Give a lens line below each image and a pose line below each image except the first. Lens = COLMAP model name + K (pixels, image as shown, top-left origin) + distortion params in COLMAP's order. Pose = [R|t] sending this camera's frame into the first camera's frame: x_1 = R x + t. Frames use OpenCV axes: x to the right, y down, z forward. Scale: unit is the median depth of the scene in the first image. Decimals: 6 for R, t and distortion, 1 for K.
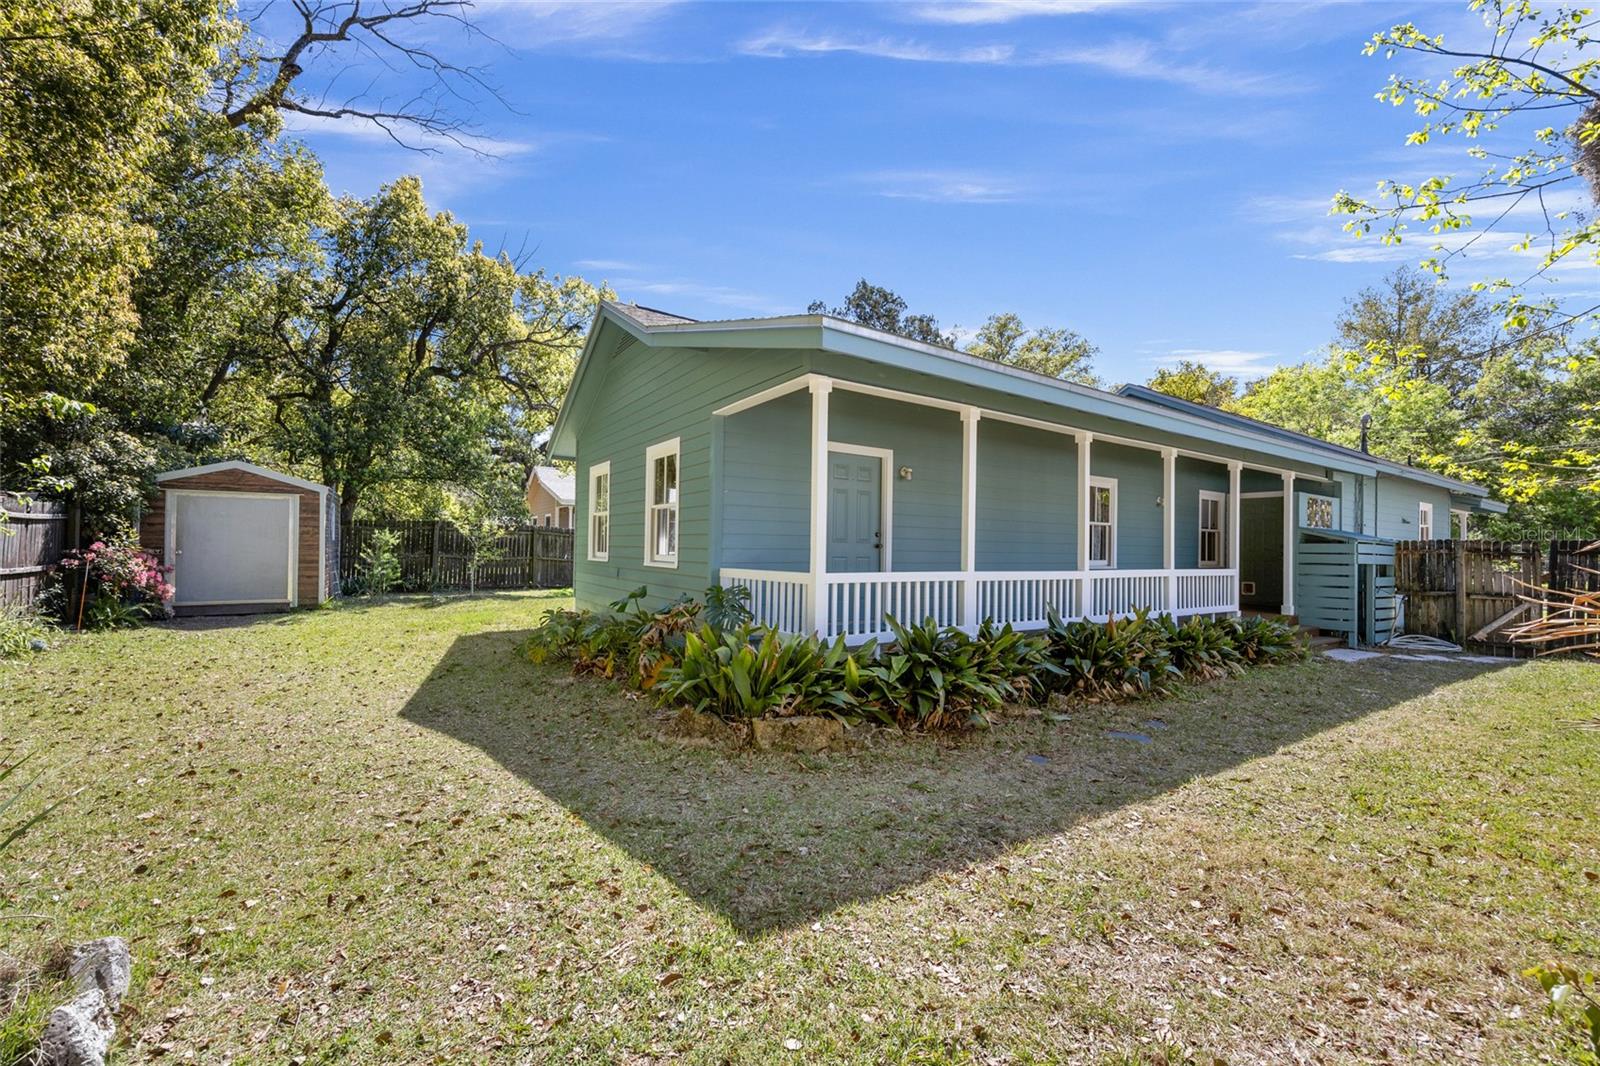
lens RADIAL K [[641.3, 0, 800.6], [0, 641.3, 535.5], [0, 0, 1]] dist [0.000500, -0.000009]
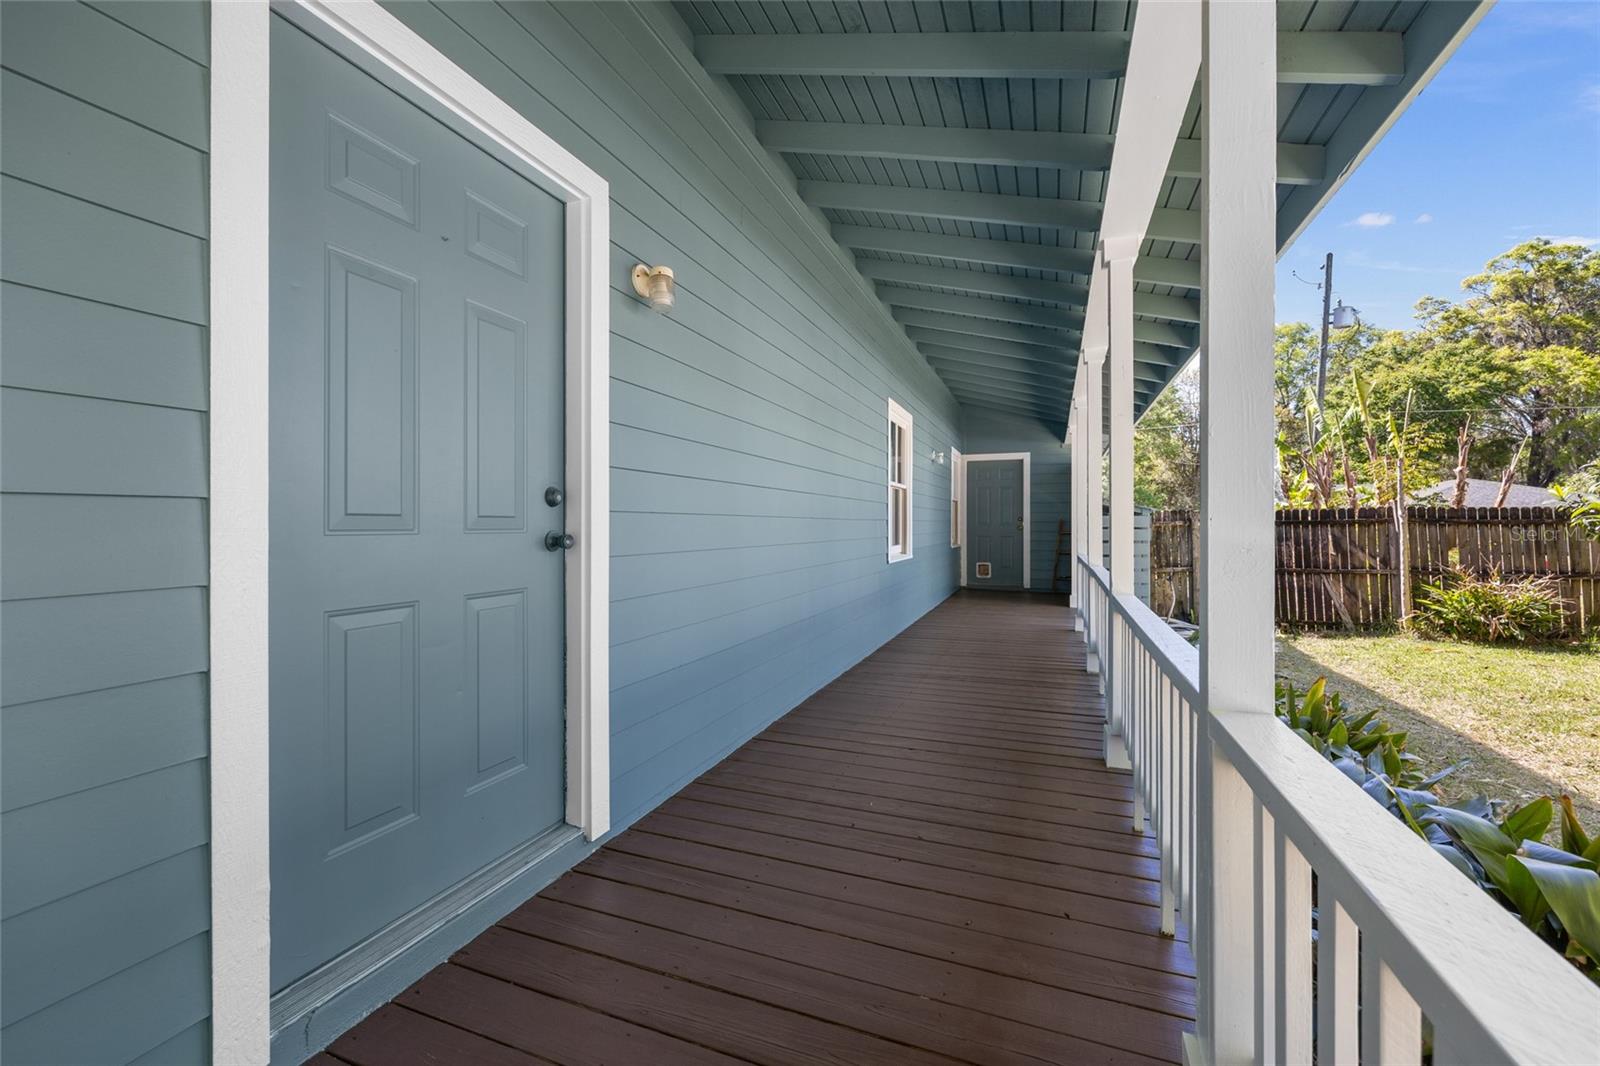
lens RADIAL K [[641.3, 0, 798.7], [0, 641.3, 527.5], [0, 0, 1]] dist [0.000500, -0.000009]
pose [[0.837756, -0.018048, 0.545747, 0.061008], [0.004259, 0.999639, 0.026521, 0.004257], [-0.546029, -0.019893, 0.837530, 0.726452]]
